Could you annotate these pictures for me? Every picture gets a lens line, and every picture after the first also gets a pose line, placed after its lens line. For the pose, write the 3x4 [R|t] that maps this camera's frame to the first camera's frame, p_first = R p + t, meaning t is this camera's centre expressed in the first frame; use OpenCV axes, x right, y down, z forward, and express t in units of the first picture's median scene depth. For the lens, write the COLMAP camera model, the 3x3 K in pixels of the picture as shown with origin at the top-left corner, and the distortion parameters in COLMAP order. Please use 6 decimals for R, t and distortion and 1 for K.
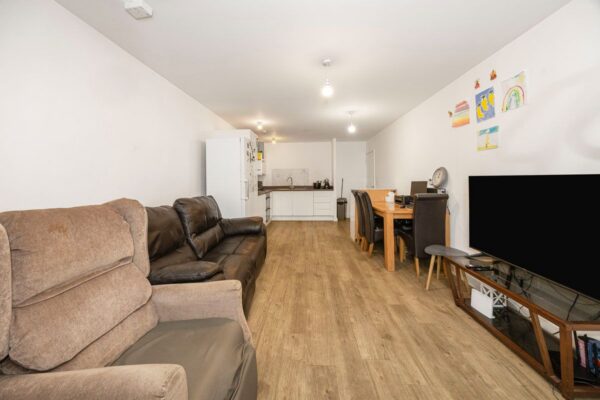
lens RADIAL K [[238.4, 0, 301.5], [0, 238.4, 194.6], [0, 0, 1]] dist [0.022336, 0.000049]
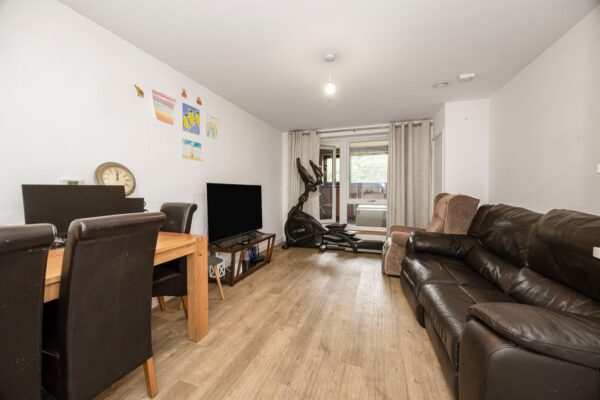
lens RADIAL K [[238.4, 0, 301.5], [0, 238.4, 194.6], [0, 0, 1]] dist [0.022336, 0.000049]
pose [[-0.955786, -0.000780, 0.294062, -0.060158], [0.021990, 0.997007, 0.074116, -0.091499], [-0.293239, 0.077305, -0.952908, 1.916533]]
